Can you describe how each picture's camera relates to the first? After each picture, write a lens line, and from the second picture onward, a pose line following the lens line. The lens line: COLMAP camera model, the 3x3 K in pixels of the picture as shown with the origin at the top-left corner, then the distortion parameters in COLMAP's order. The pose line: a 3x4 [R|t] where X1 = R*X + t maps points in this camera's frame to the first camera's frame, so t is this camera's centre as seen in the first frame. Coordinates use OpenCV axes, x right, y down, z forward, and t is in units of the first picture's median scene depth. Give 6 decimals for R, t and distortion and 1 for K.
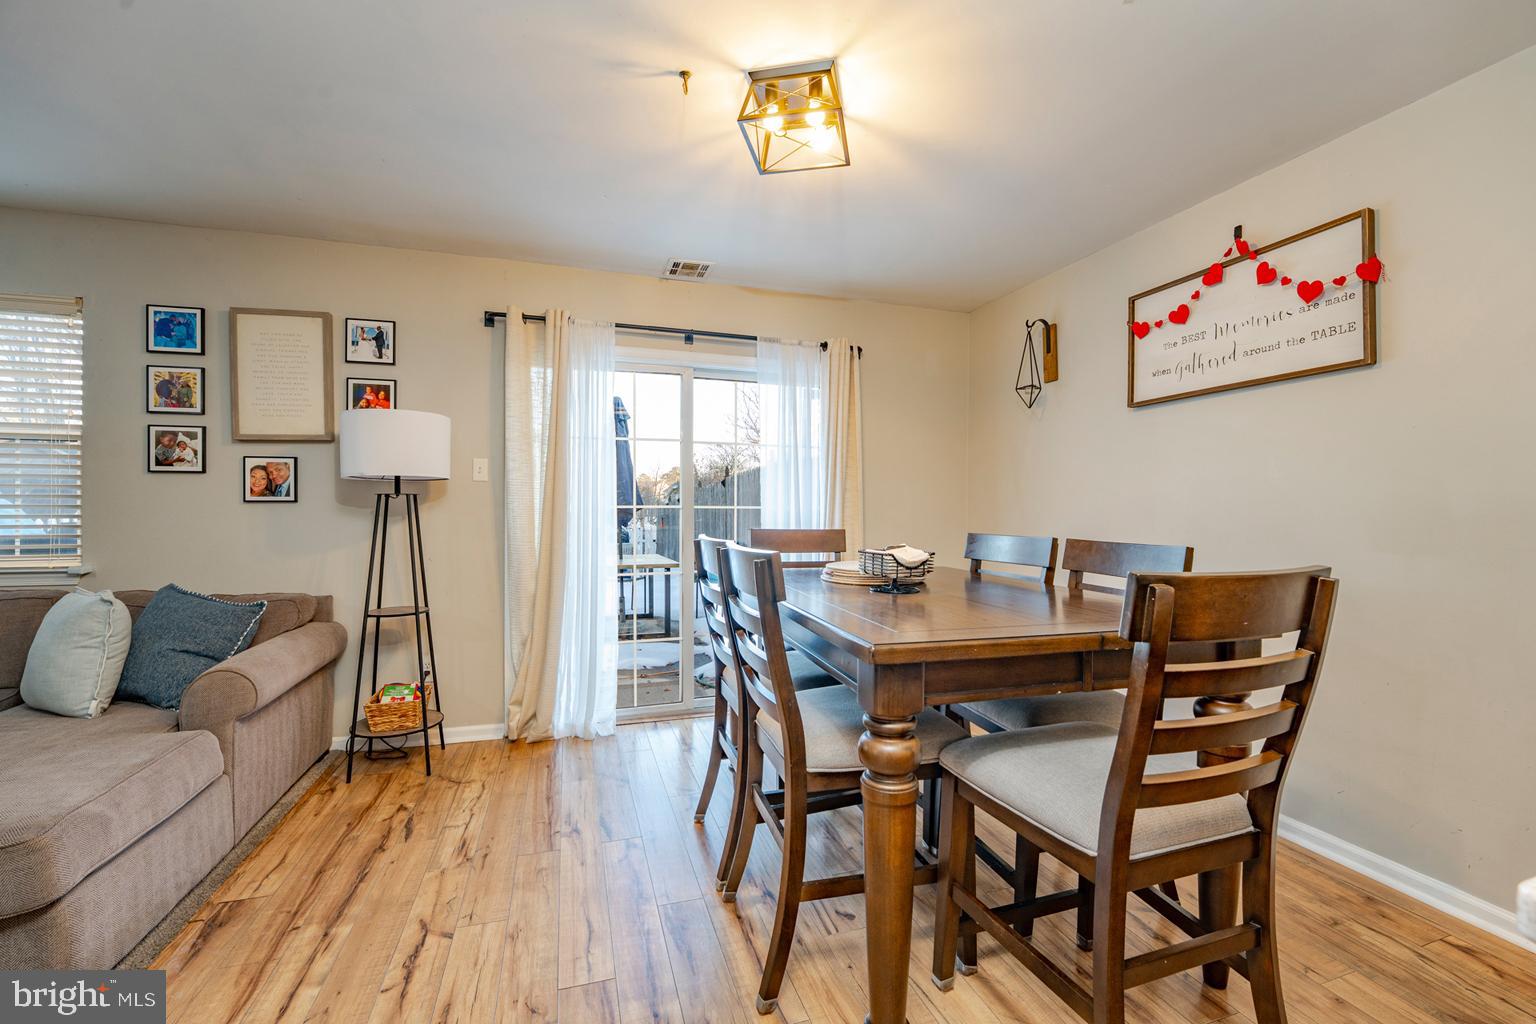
lens RADIAL K [[628.2, 0, 772.7], [0, 628.2, 510.7], [0, 0, 1]] dist [-0.021613, 0.002069]
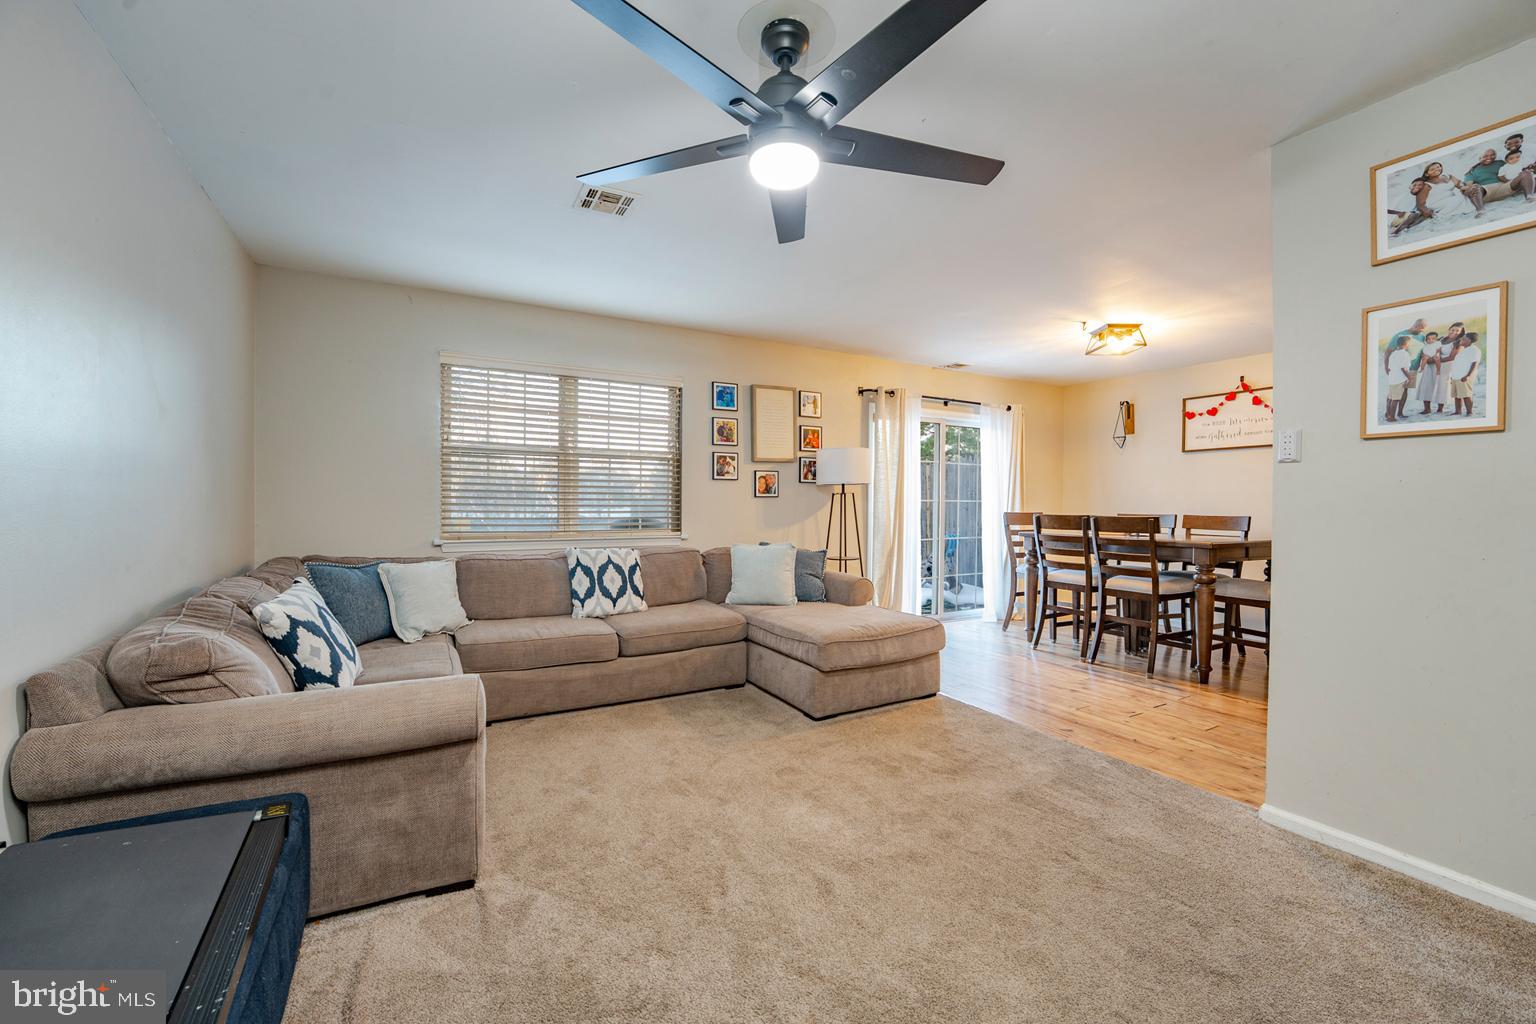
lens RADIAL K [[628.2, 0, 774.1], [0, 628.2, 514.9], [0, 0, 1]] dist [-0.021613, 0.002069]
pose [[0.977075, -0.003862, 0.212860, -1.215765], [-0.000418, 0.999799, 0.020062, 0.000373], [-0.212895, -0.019691, 0.976877, -0.743167]]
